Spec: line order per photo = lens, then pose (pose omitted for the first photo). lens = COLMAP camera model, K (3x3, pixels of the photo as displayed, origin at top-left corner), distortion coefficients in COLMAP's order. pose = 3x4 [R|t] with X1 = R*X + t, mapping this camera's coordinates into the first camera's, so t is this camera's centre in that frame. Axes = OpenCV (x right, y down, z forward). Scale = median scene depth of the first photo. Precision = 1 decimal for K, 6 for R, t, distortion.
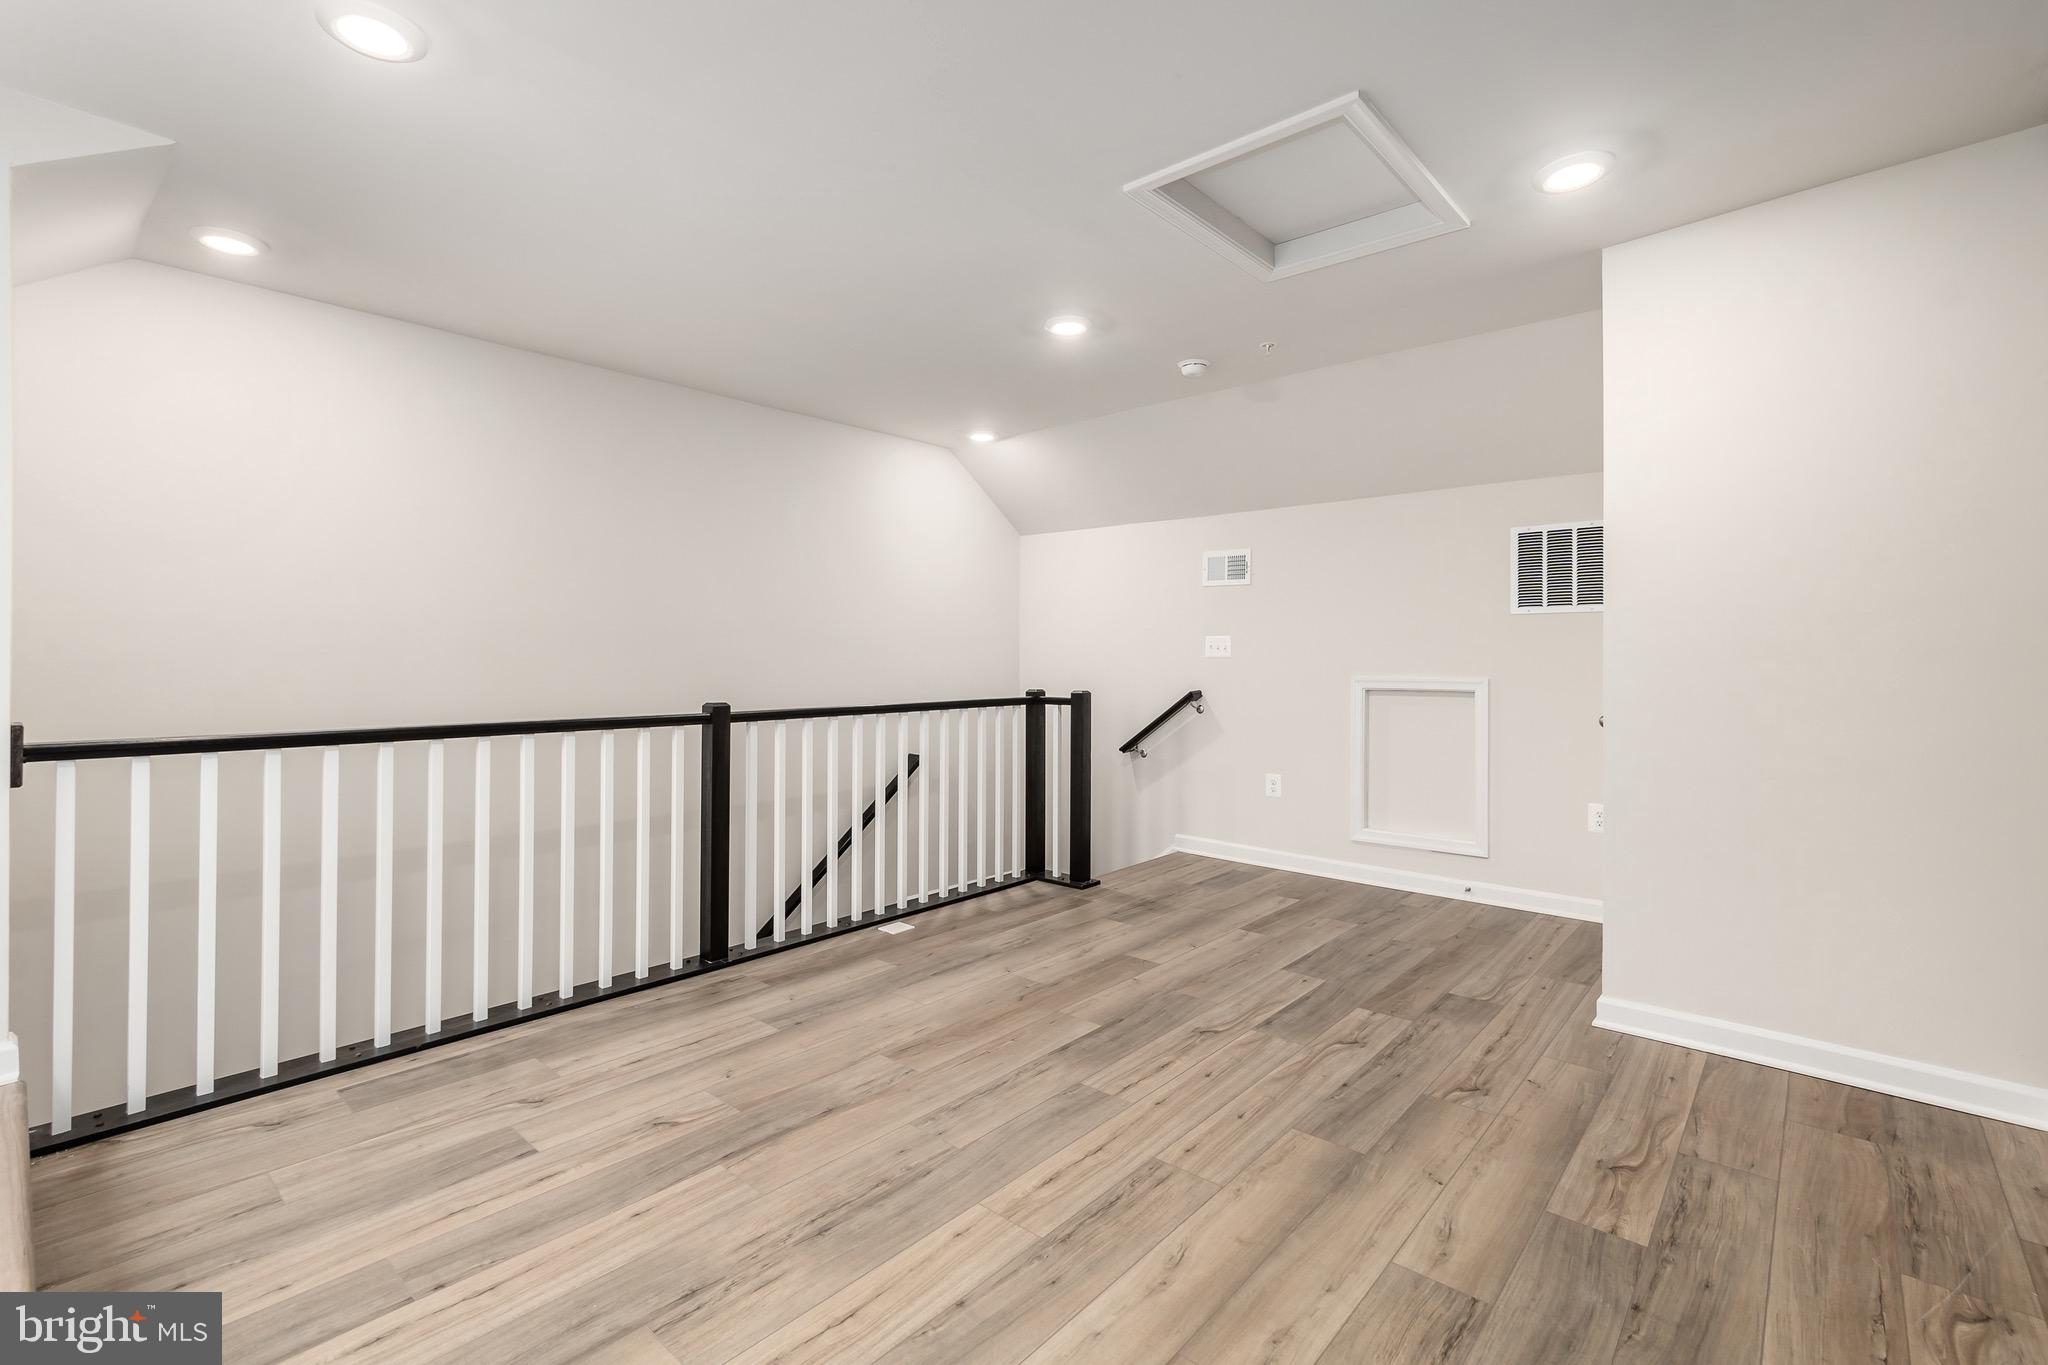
lens RADIAL K [[914.0, 0, 1023.1], [0, 914.0, 668.3], [0, 0, 1]] dist [-0.001186, 0.001707]
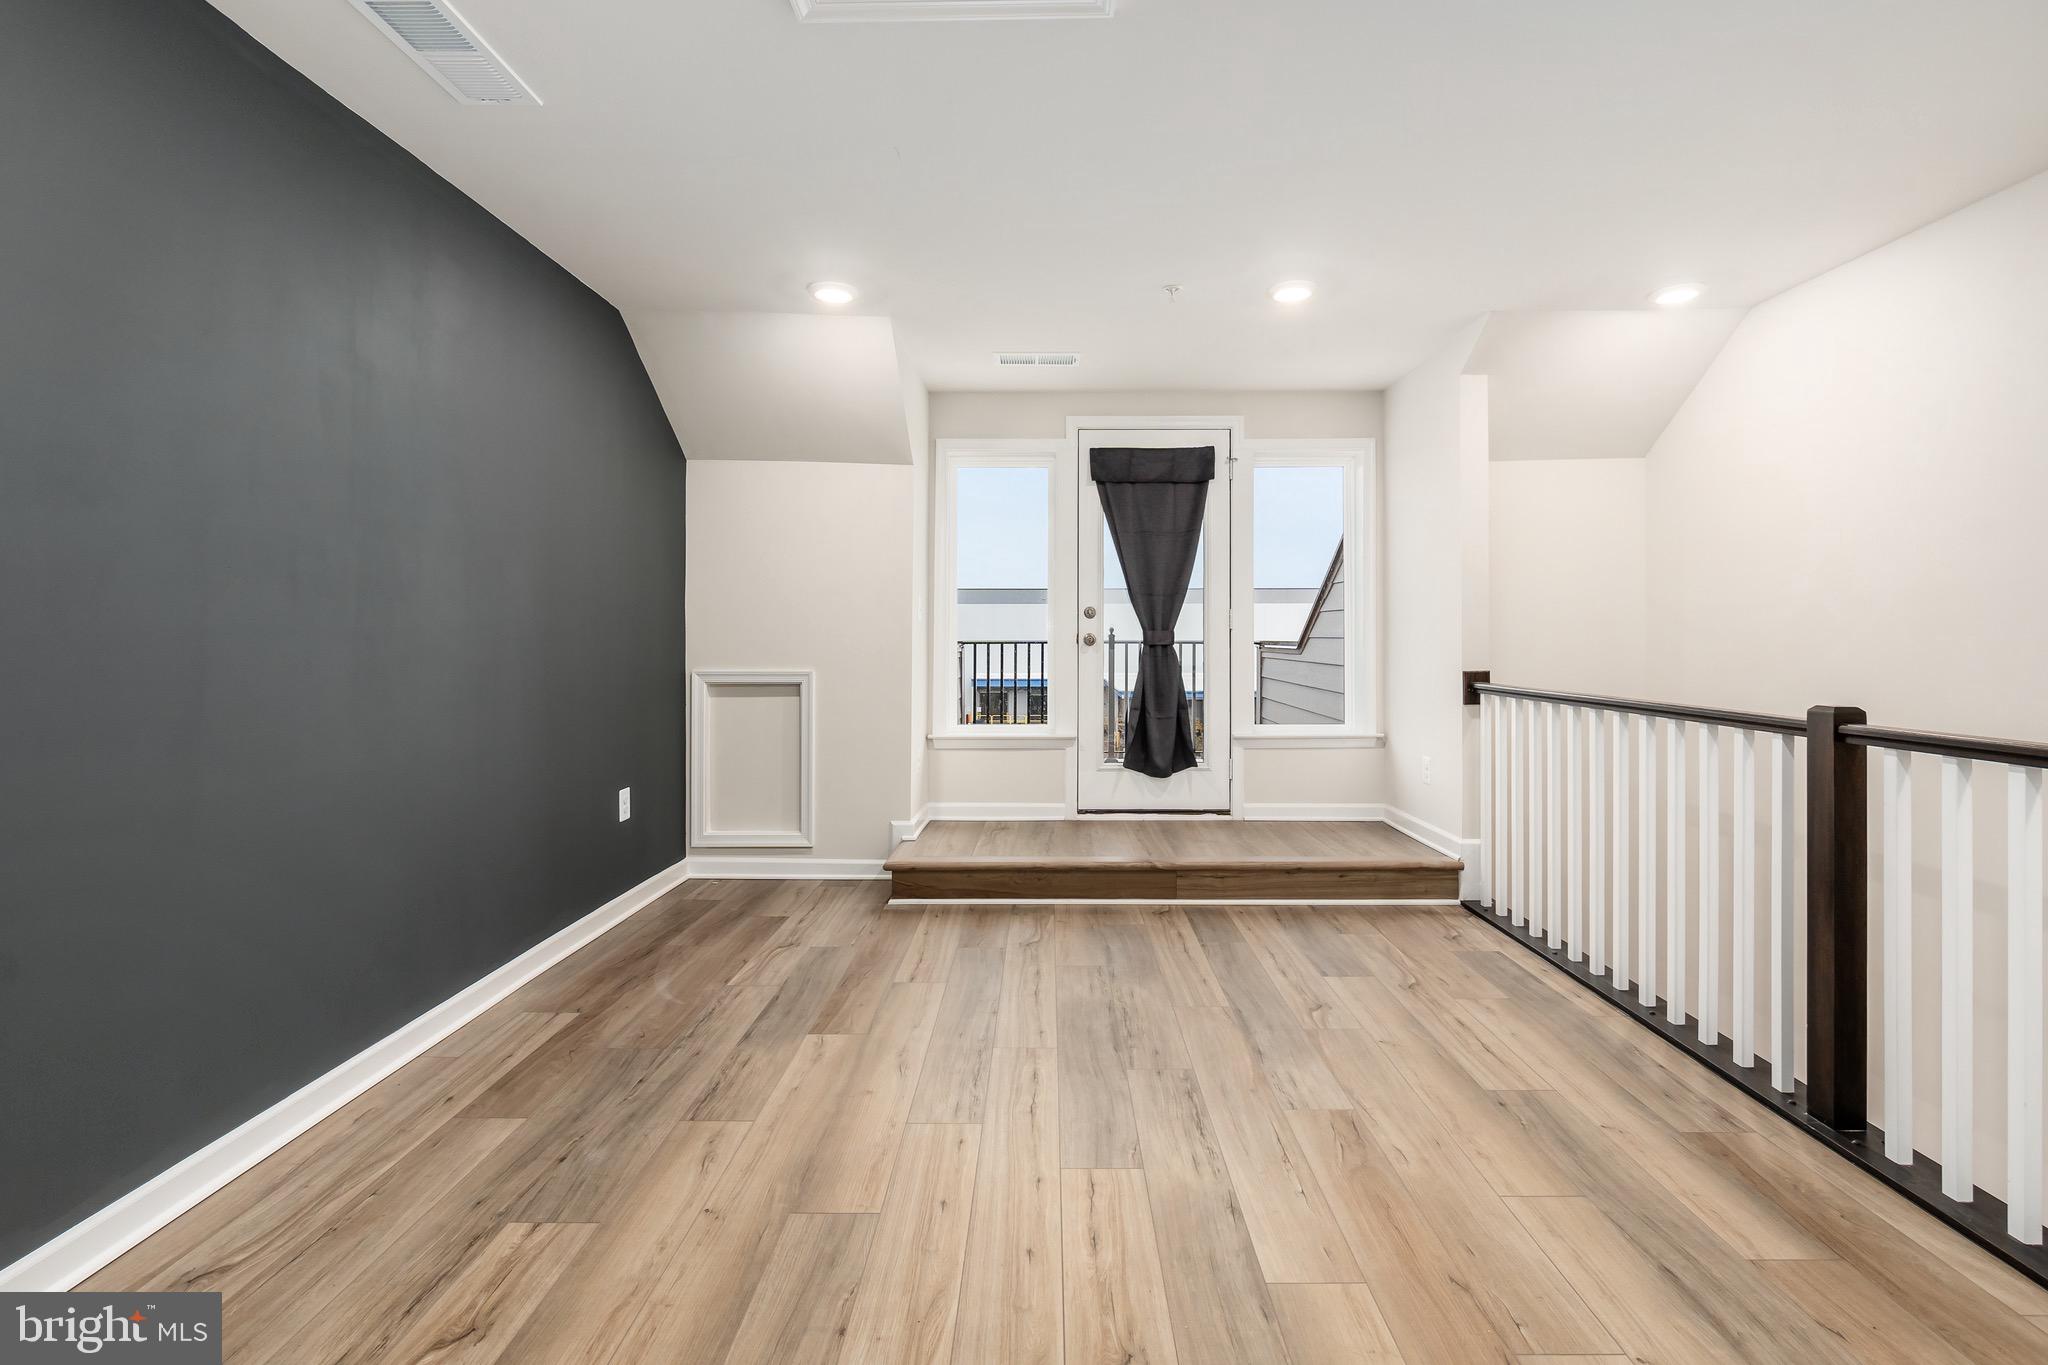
lens RADIAL K [[914.0, 0, 1034.3], [0, 914.0, 630.2], [0, 0, 1]] dist [-0.001186, 0.001707]
pose [[-0.757538, -0.005854, -0.652765, 0.731654], [-0.007943, 0.999968, 0.000250, -0.014455], [0.652743, 0.005374, -0.757561, 1.721717]]
